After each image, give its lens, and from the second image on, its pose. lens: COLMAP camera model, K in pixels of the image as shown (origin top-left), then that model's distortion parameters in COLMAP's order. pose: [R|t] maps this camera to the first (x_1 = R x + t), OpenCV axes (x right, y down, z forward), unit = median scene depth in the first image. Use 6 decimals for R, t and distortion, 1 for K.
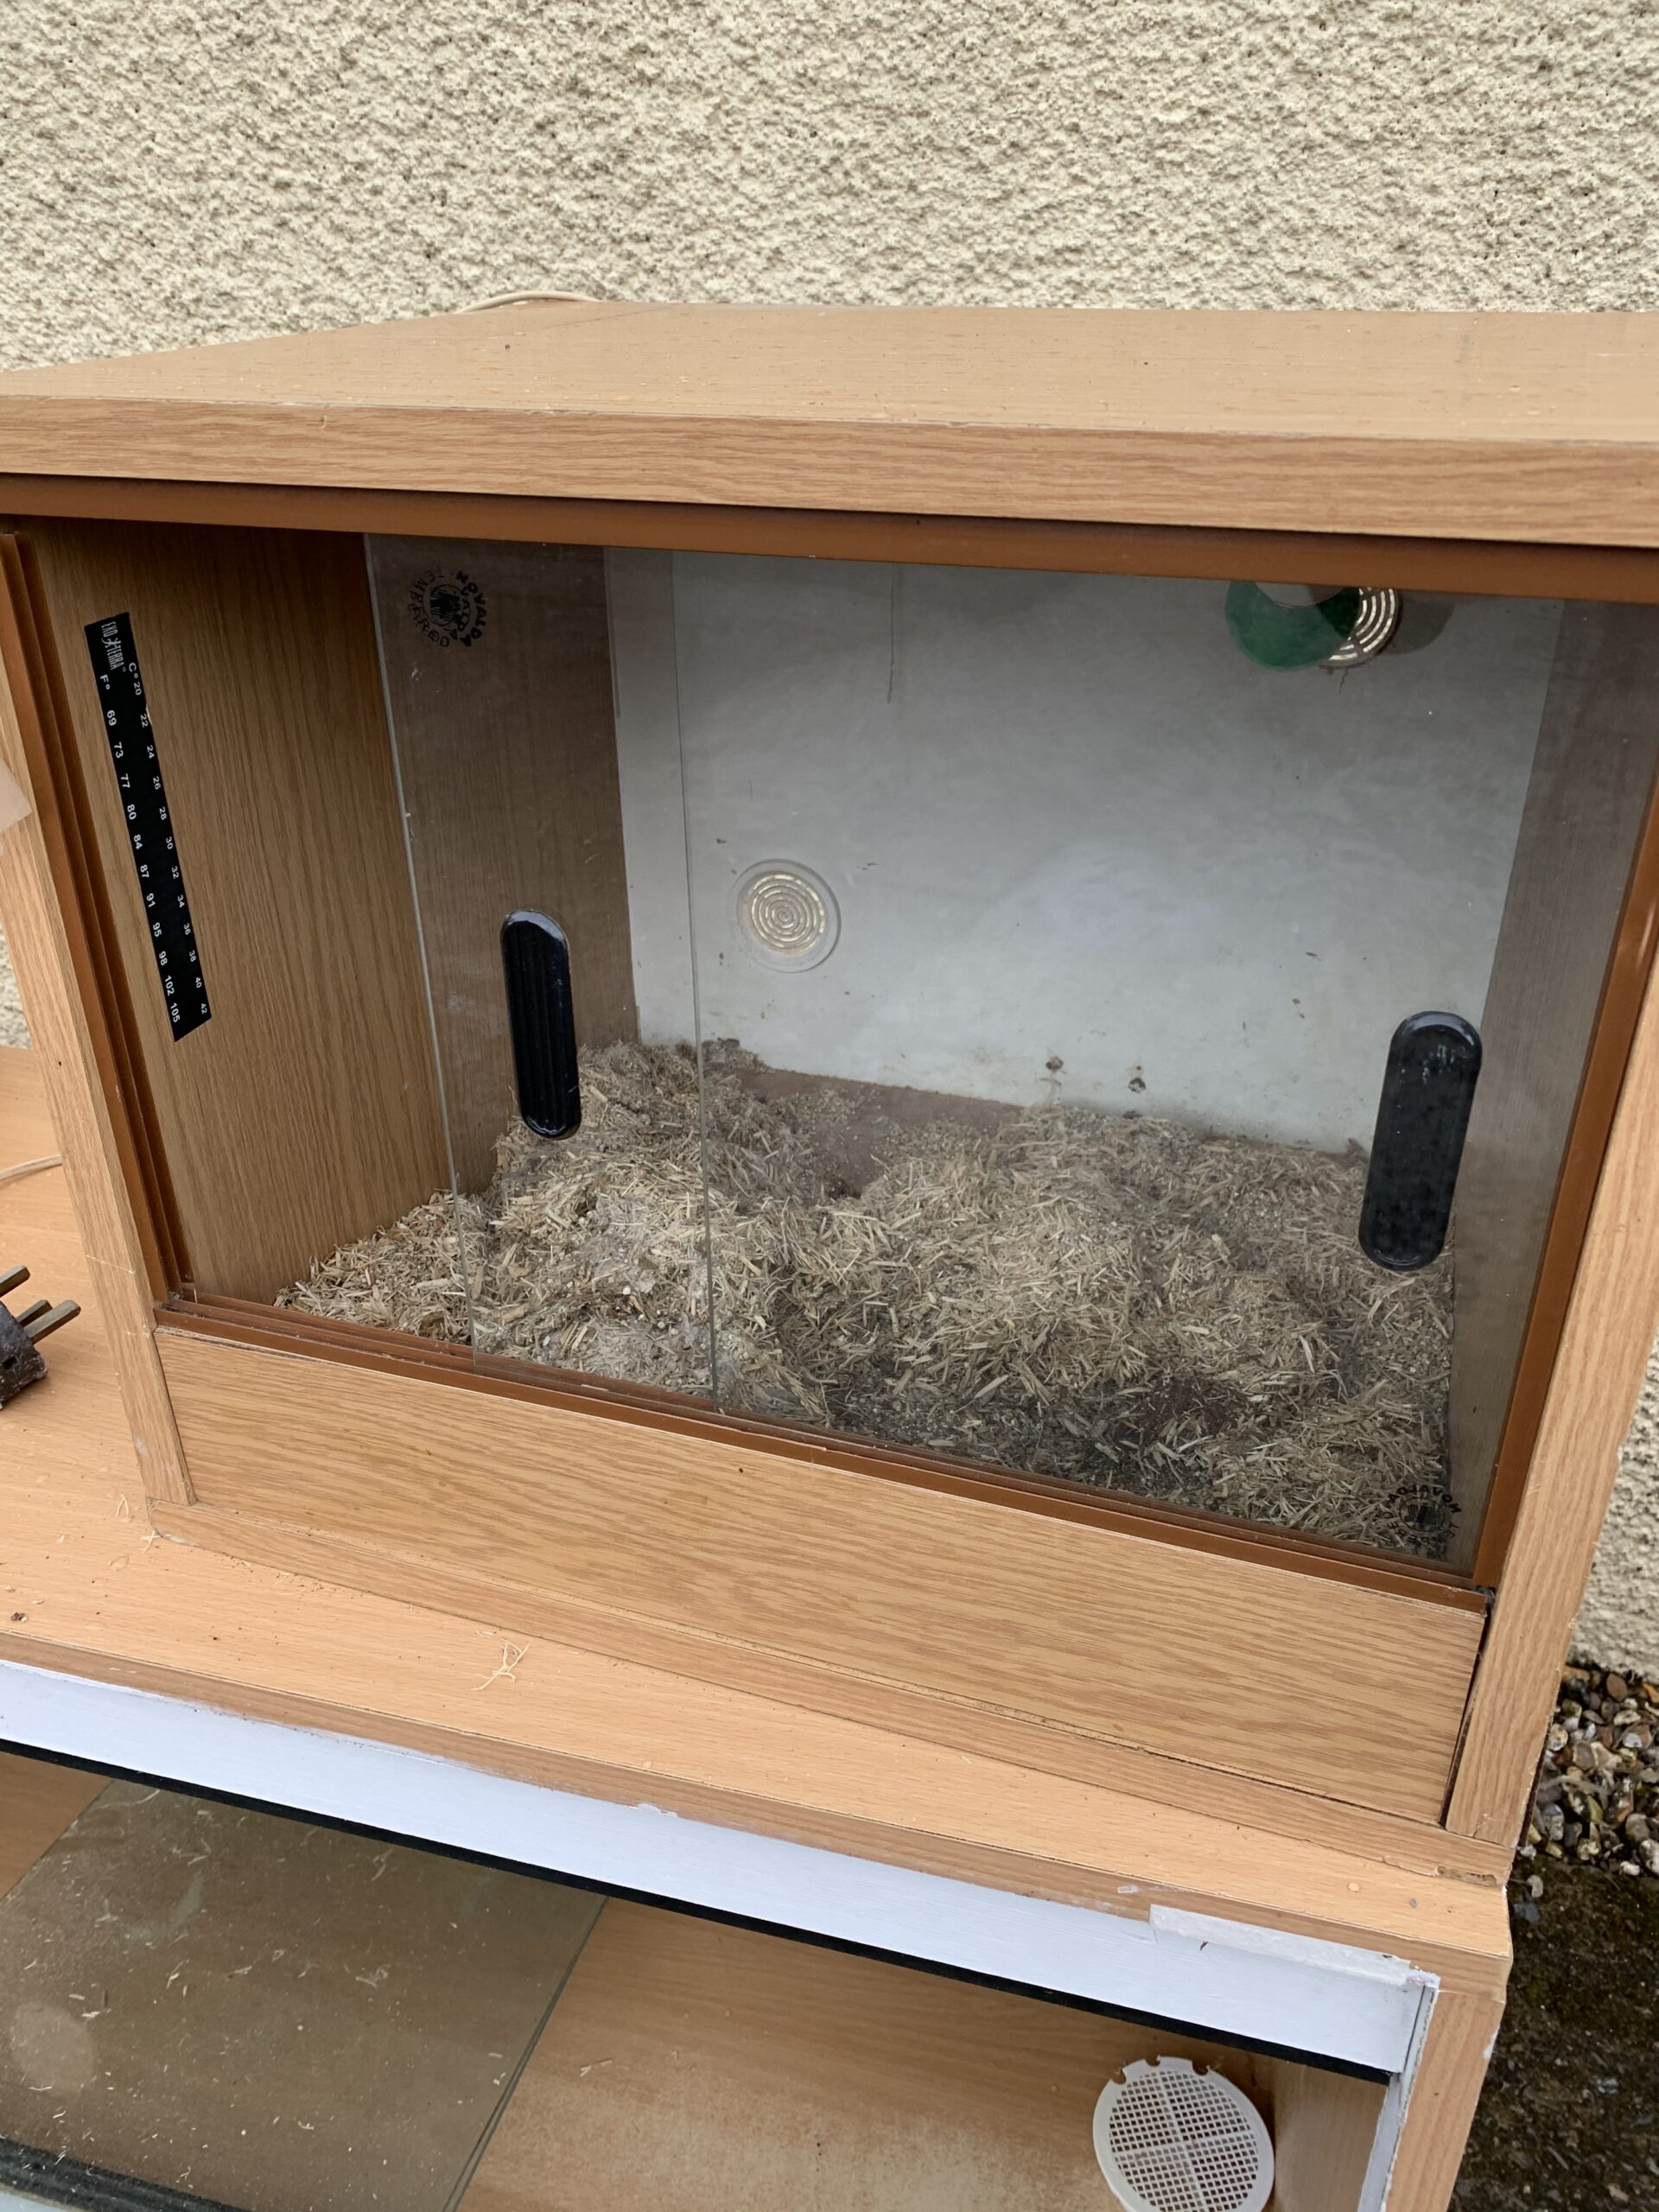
lens RADIAL K [[1697.0, 0, 820.7], [0, 1697.0, 1111.3], [0, 0, 1]] dist [0.008827, -0.010075]
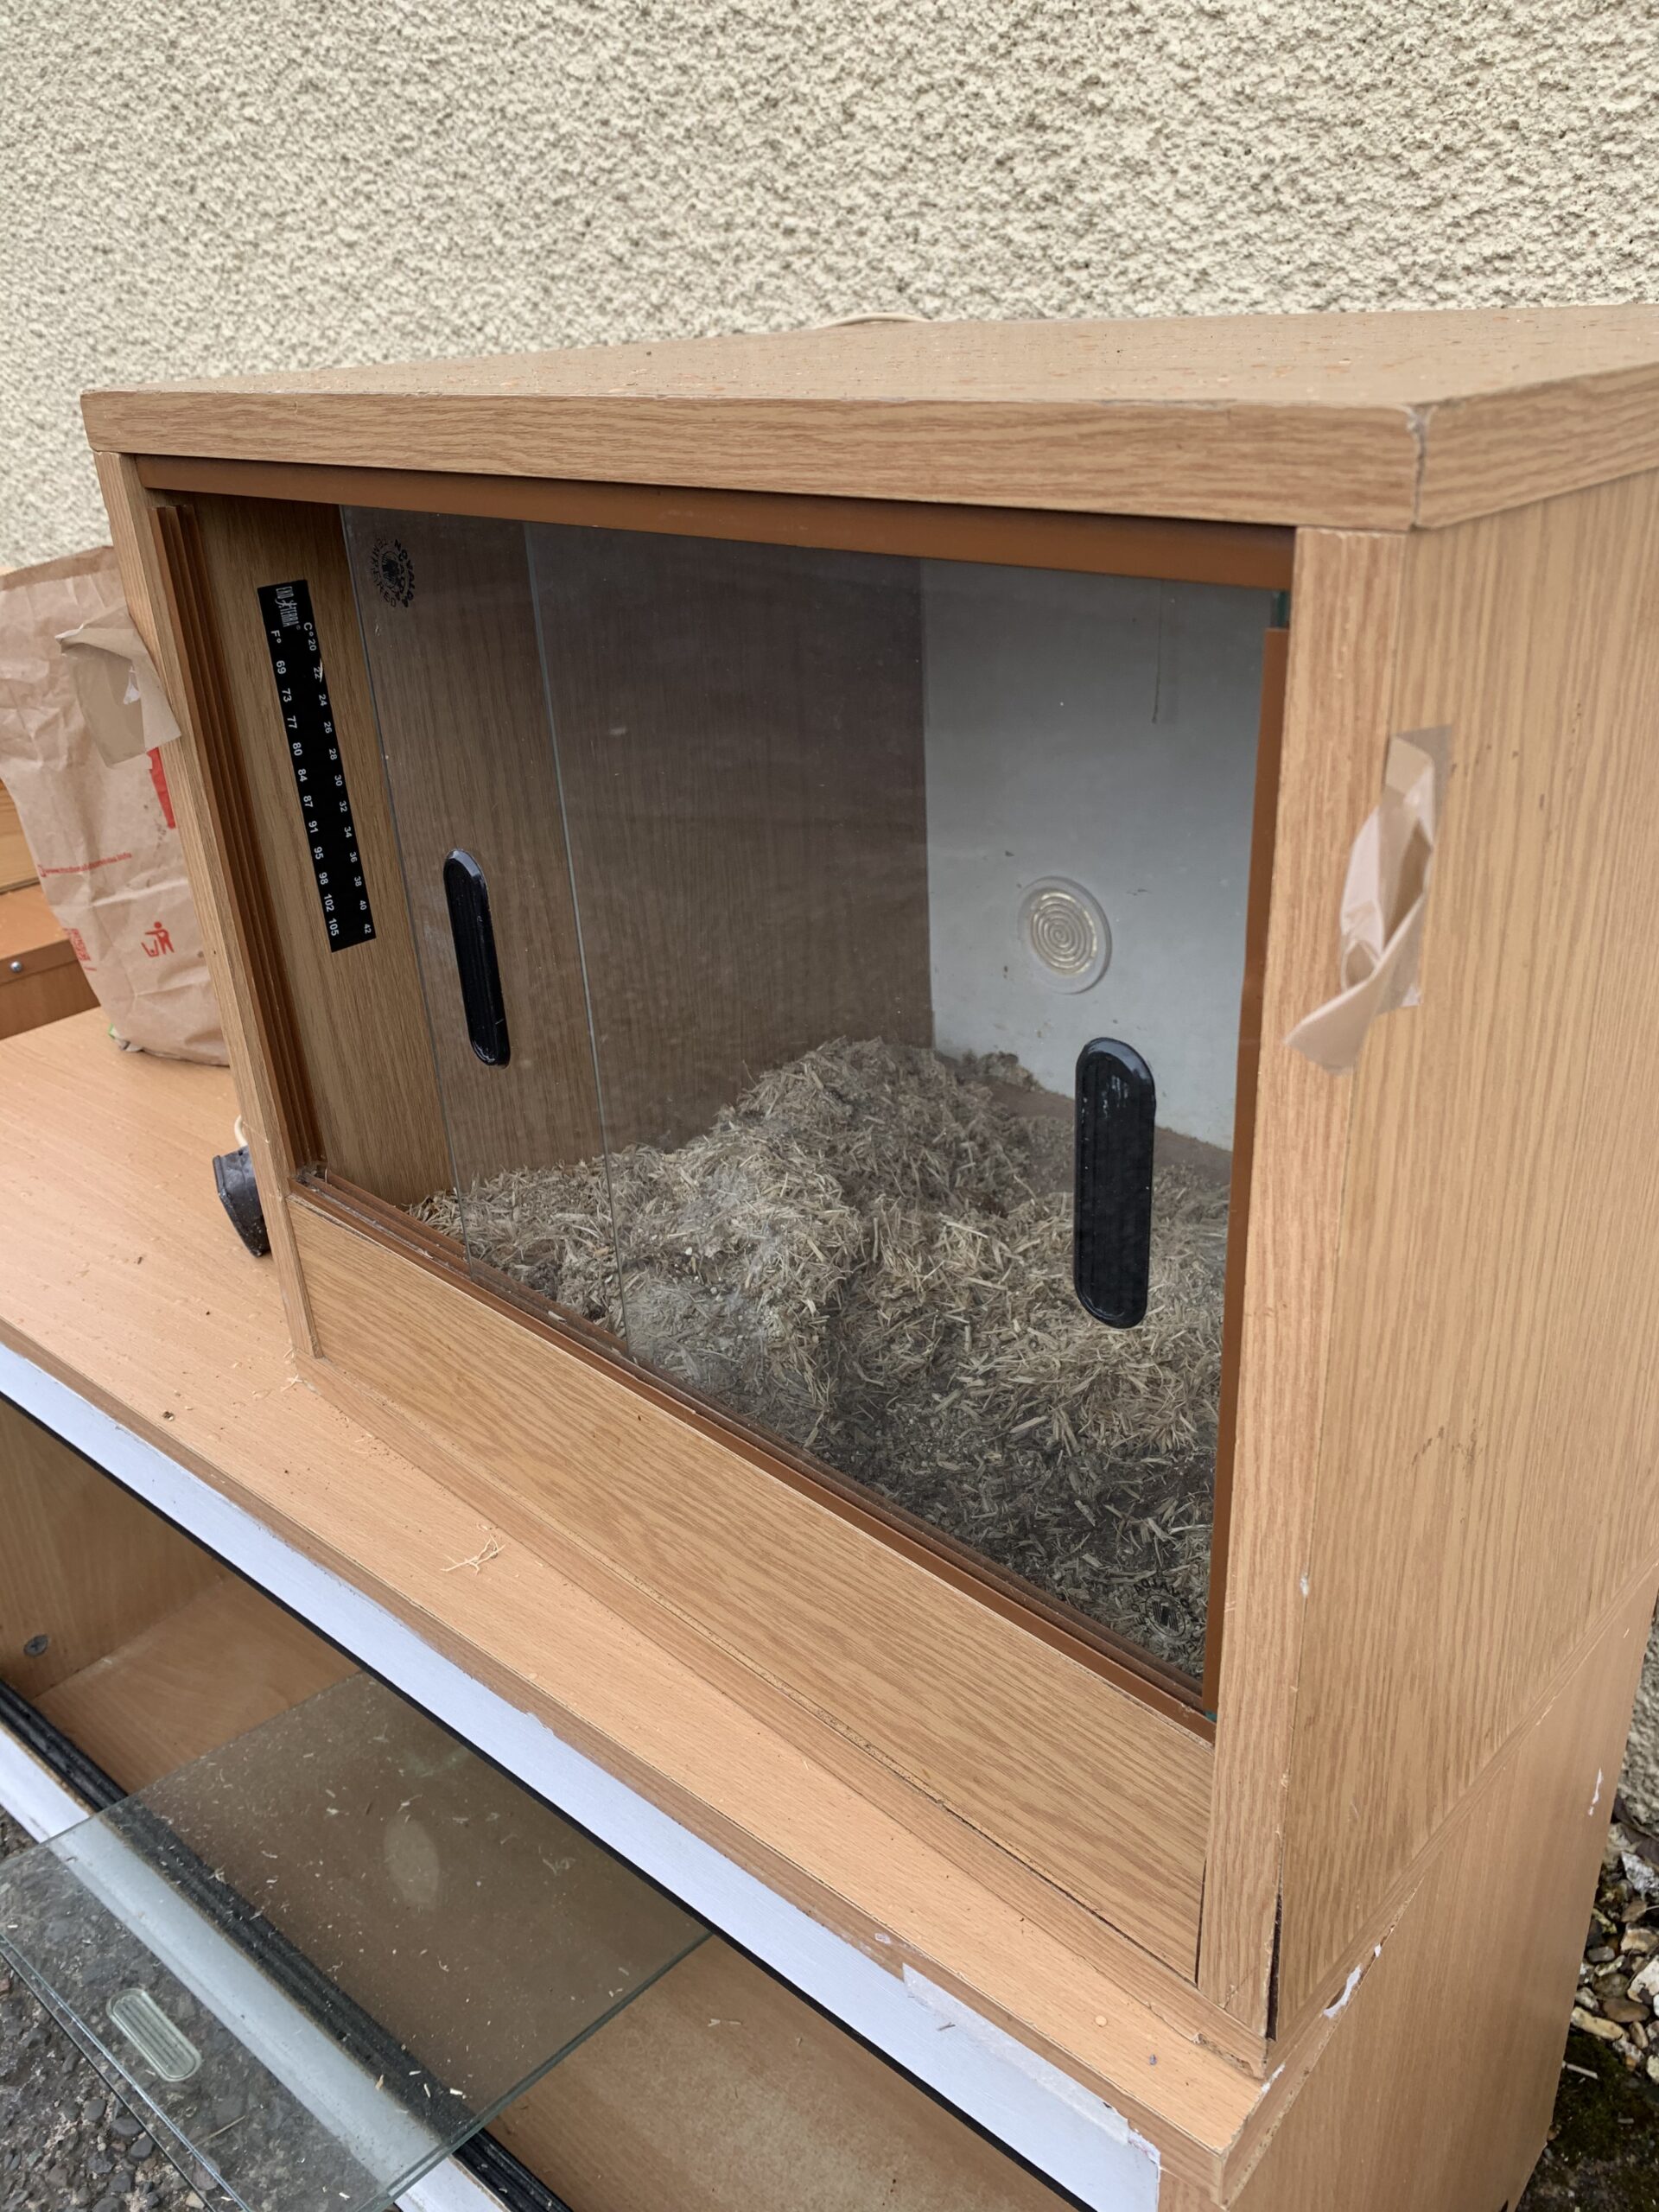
lens RADIAL K [[1697.0, 0, 825.5], [0, 1697.0, 1096.4], [0, 0, 1]] dist [0.008827, -0.010075]
pose [[0.904958, 0.154640, -0.396406, 0.246870], [-0.167906, 0.985802, 0.001251, -0.001248], [0.390971, 0.065427, 0.918075, 0.045596]]
